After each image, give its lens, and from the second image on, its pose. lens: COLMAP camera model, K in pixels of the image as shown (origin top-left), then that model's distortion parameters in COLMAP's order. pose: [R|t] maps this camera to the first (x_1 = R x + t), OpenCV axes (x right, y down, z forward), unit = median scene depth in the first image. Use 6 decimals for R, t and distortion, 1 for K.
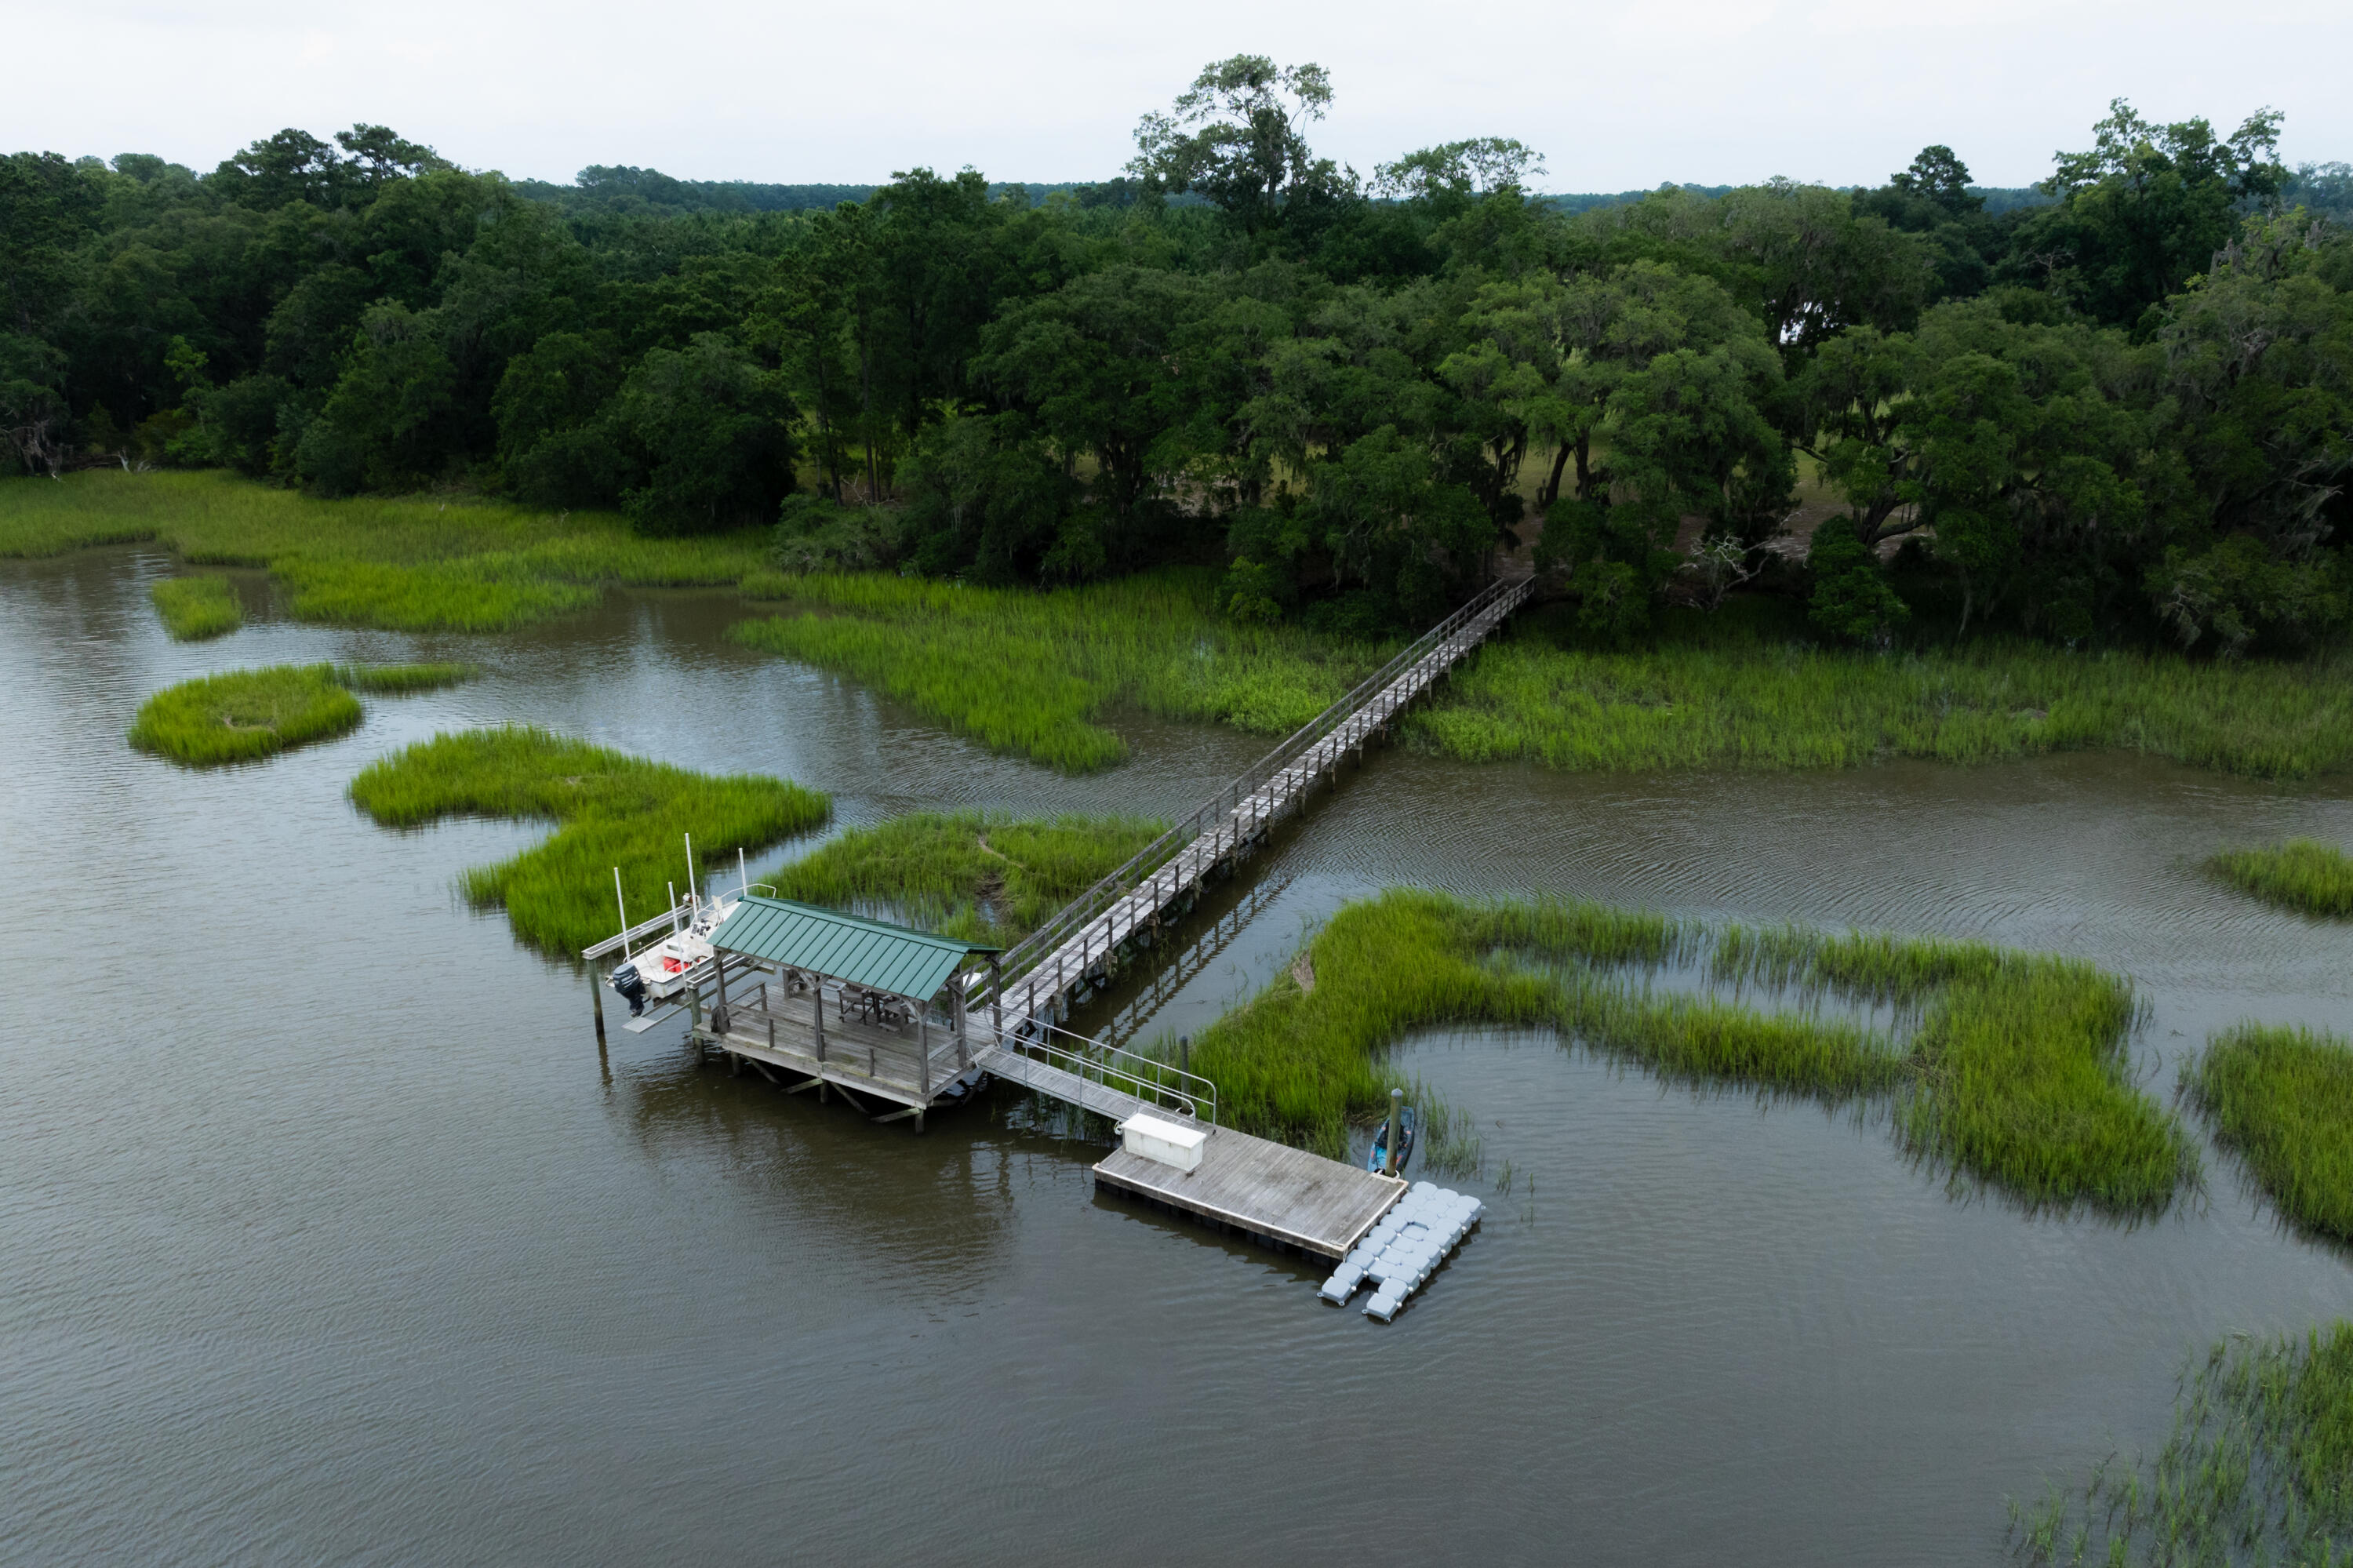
lens RADIAL K [[1756.5, 0, 1121.2], [0, 1756.5, 709.7], [0, 0, 1]] dist [-0.004830, -0.010173]
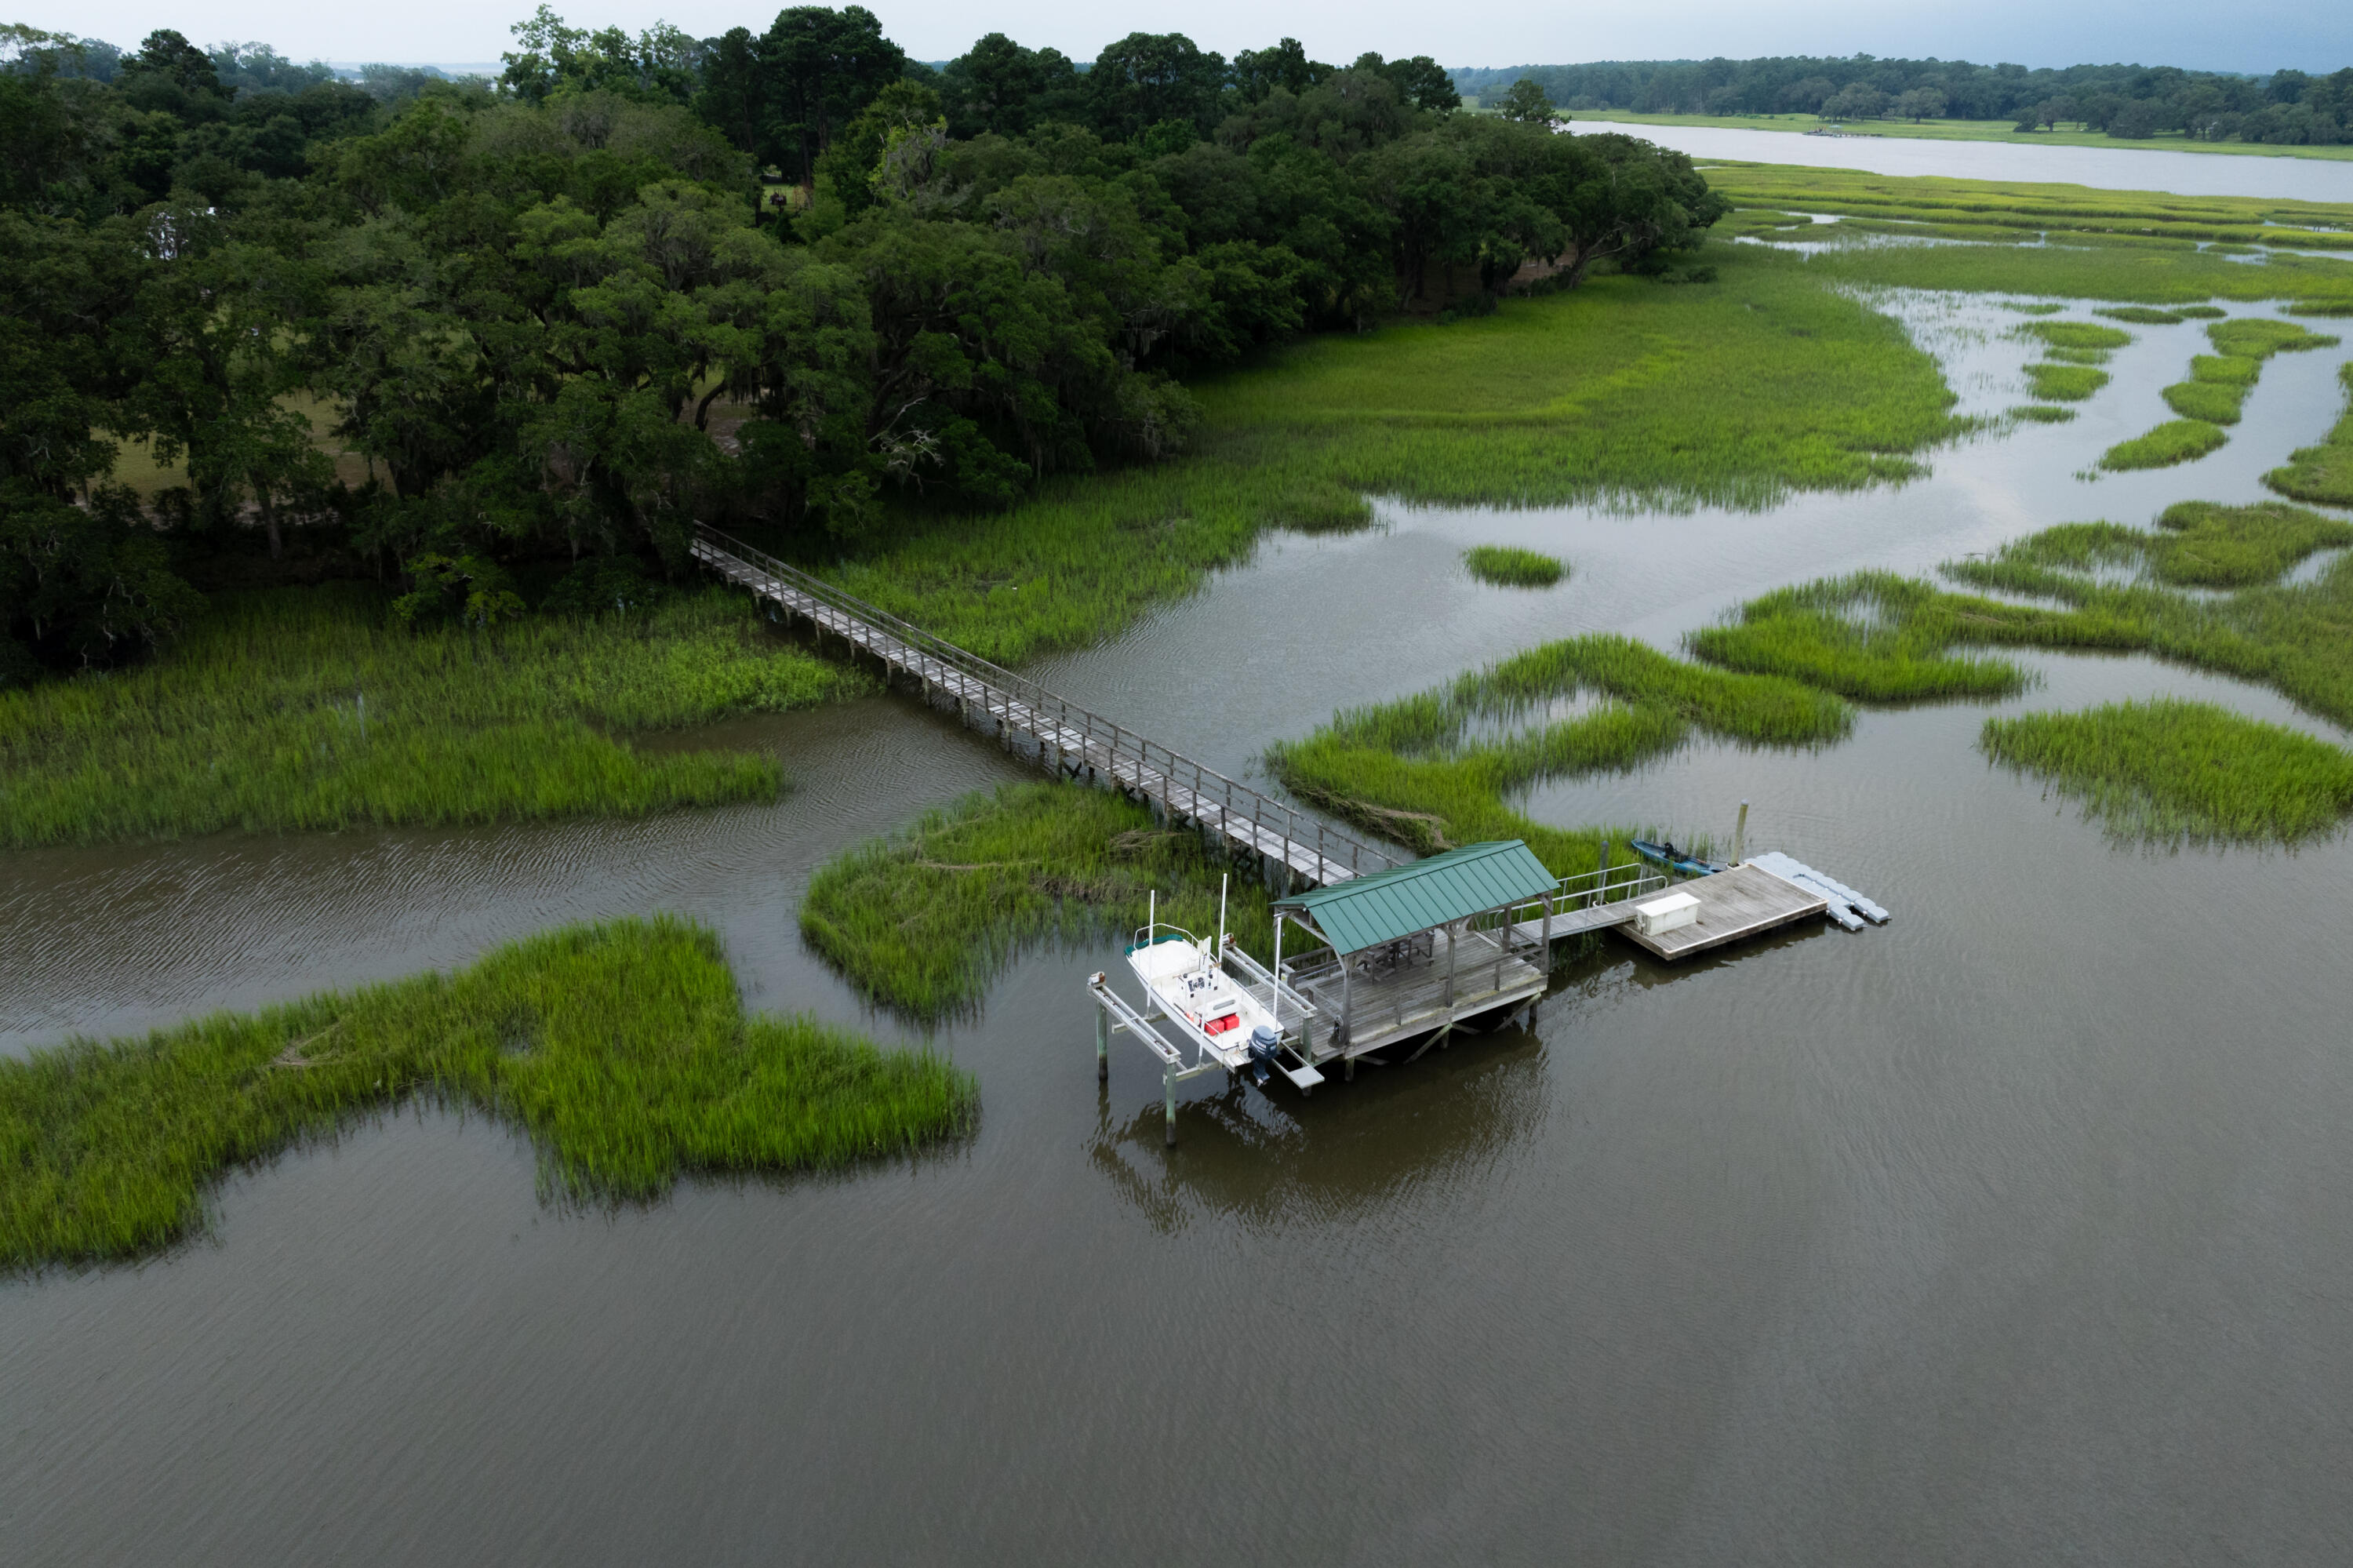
lens RADIAL K [[1788.9, 0, 1242.5], [0, 1788.9, 637.6], [0, 0, 1]] dist [0.005284, -0.002117]
pose [[0.439372, -0.253675, 0.861743, -0.570022], [0.235253, 0.958312, 0.162155, -0.109400], [-0.866954, 0.131482, 0.480733, 0.303764]]
